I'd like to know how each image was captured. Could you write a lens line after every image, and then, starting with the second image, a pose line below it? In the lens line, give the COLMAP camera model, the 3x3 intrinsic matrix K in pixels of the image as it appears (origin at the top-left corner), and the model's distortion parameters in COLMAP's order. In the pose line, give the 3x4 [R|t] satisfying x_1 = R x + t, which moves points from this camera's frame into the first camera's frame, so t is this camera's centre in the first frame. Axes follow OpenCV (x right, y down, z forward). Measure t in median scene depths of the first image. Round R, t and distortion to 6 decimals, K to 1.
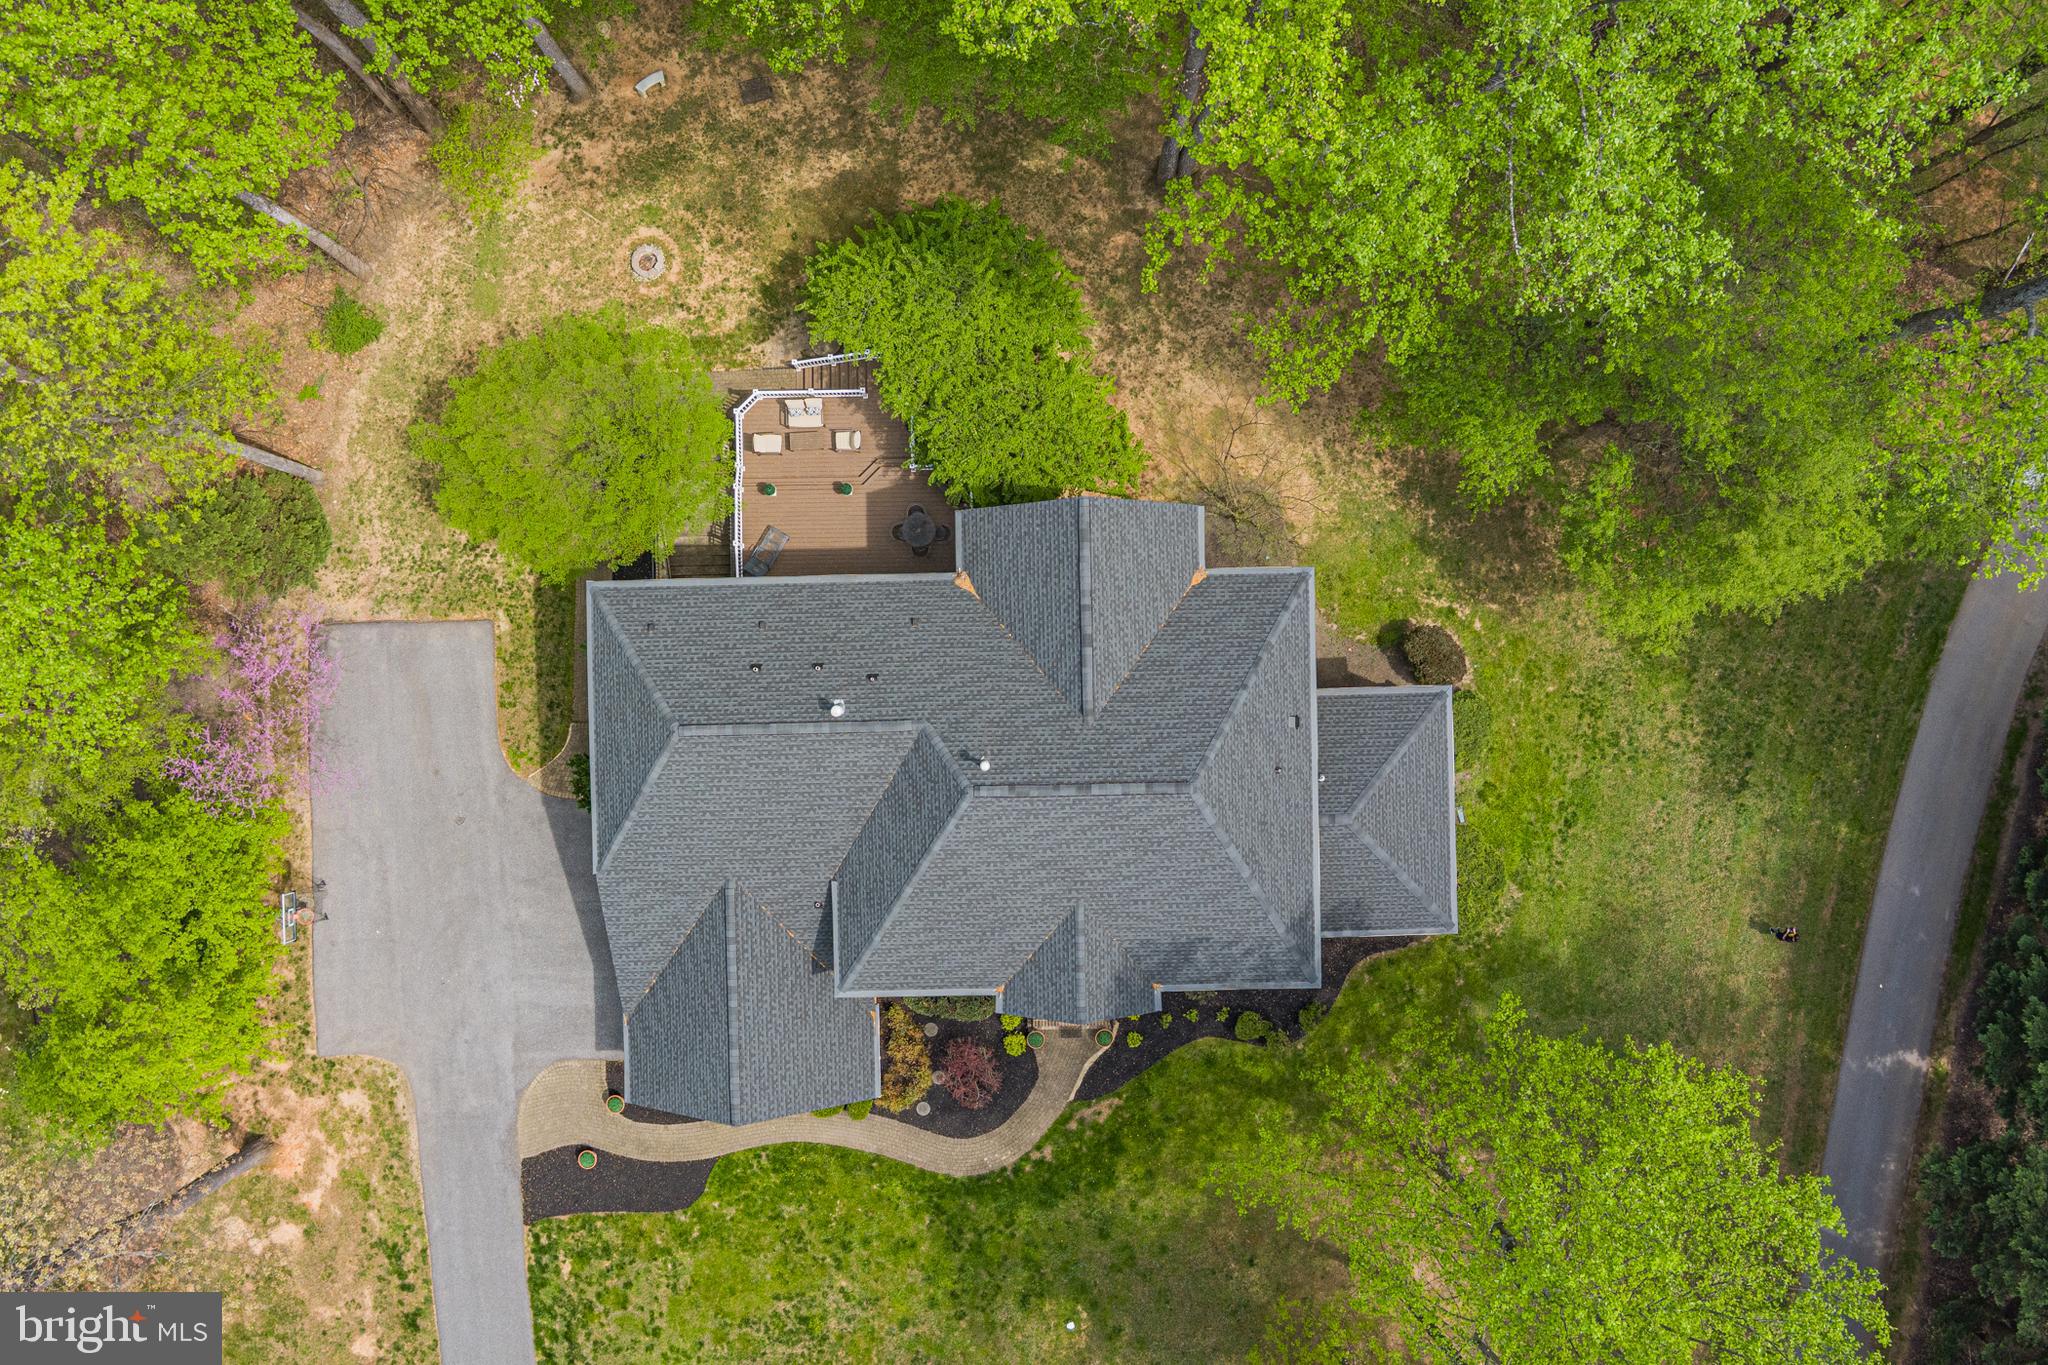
lens RADIAL K [[1690.0, 0, 1017.8], [0, 1690.0, 690.7], [0, 0, 1]] dist [-0.057736, 0.000798]
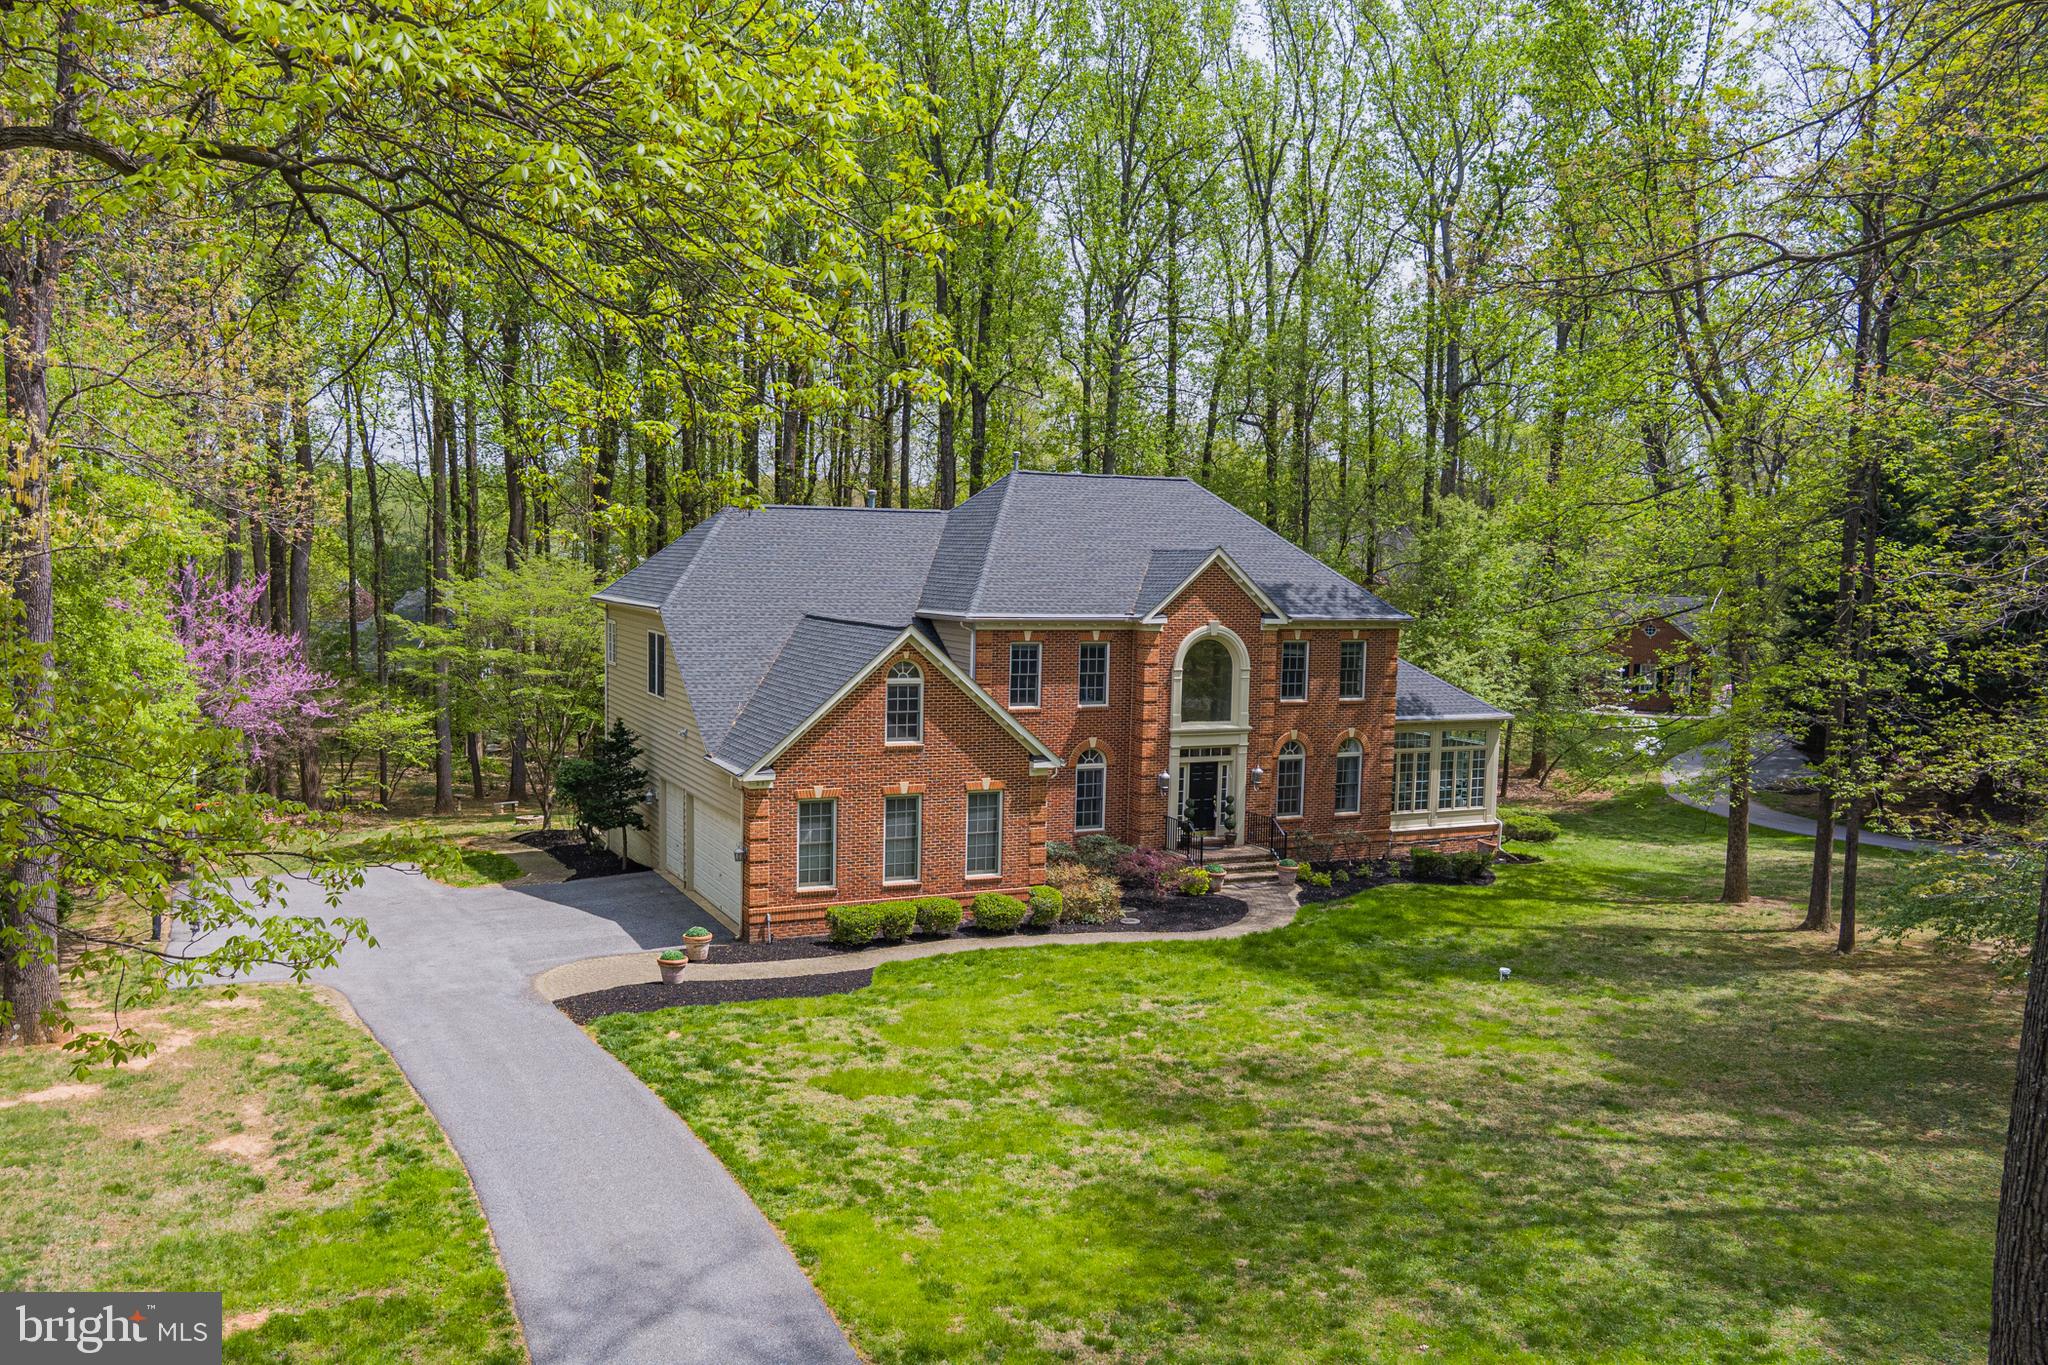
lens RADIAL K [[1690.0, 0, 1026.2], [0, 1690.0, 691.7], [0, 0, 1]] dist [-0.057736, 0.000798]
pose [[0.910766, -0.020073, 0.412435, -0.383715], [0.412494, 0.089728, -0.906530, 0.857111], [-0.018810, 0.995764, 0.090001, 0.841500]]
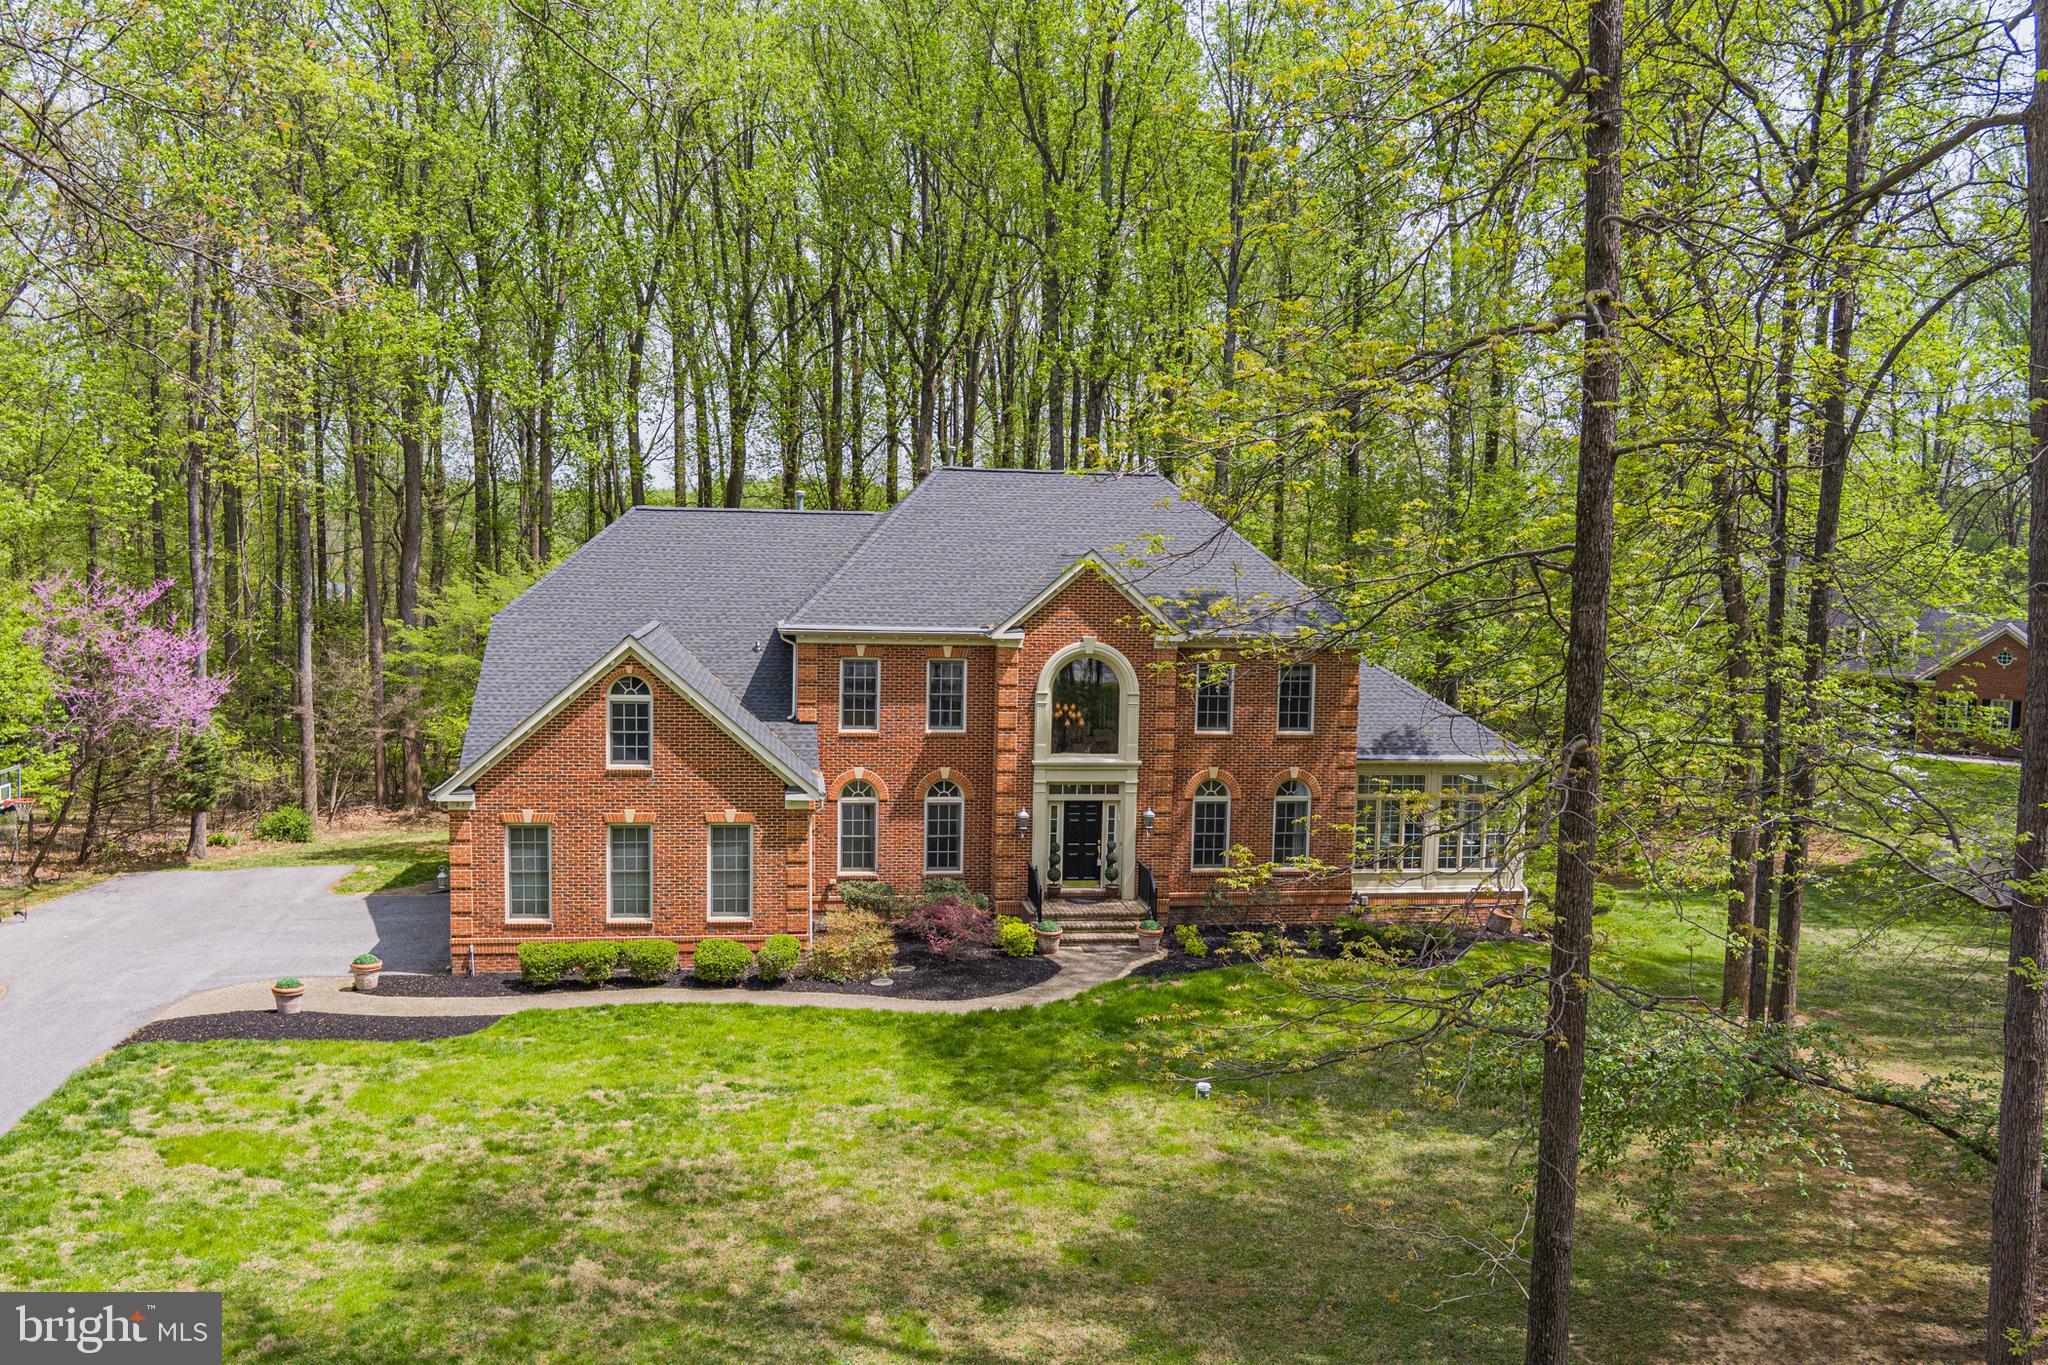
lens RADIAL K [[1690.0, 0, 1028.9], [0, 1690.0, 683.8], [0, 0, 1]] dist [-0.057736, 0.000798]
pose [[0.992548, 0.006635, 0.121671, -0.078797], [0.120691, 0.083996, -0.989130, 0.843626], [-0.016783, 0.996444, 0.082570, 0.841189]]
